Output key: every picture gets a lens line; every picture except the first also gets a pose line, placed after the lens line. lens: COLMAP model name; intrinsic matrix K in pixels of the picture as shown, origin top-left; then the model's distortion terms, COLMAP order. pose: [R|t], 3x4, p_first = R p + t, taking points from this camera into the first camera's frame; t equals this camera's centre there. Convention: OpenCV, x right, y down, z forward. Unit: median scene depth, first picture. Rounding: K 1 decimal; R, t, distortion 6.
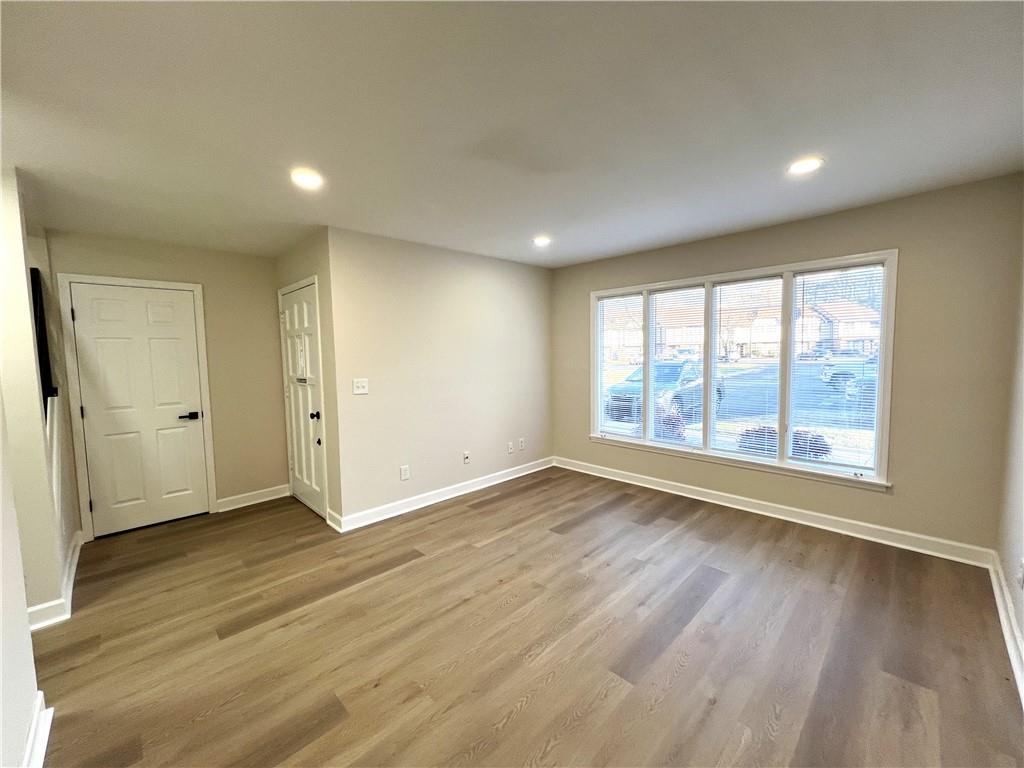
lens RADIAL K [[411.5, 0, 508.5], [0, 411.5, 380.0], [0, 0, 1]] dist [0.000842, 0.000773]
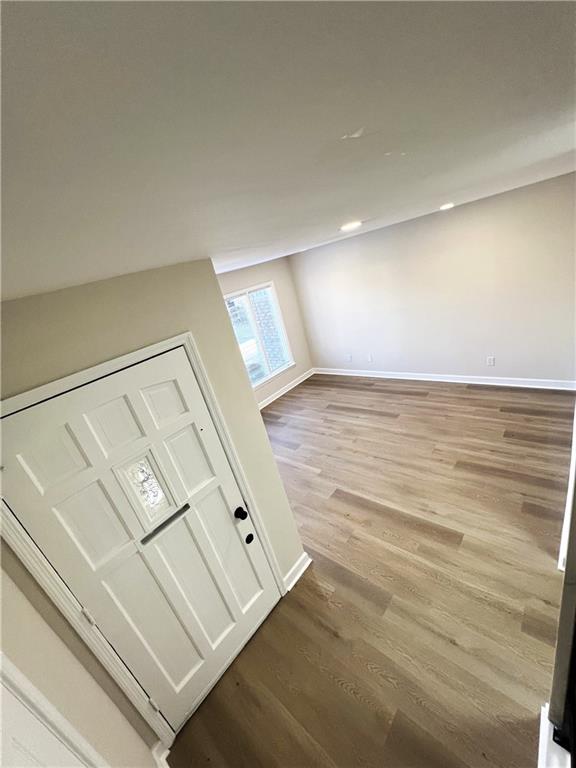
lens RADIAL K [[308.6, 0, 289.6], [0, 308.6, 383.8], [0, 0, 1]] dist [0.000842, 0.000773]
pose [[-0.075582, -0.326227, 0.942265, -1.083883], [0.308898, 0.890822, 0.333194, -0.329034], [-0.948087, 0.316248, 0.033441, 0.971085]]
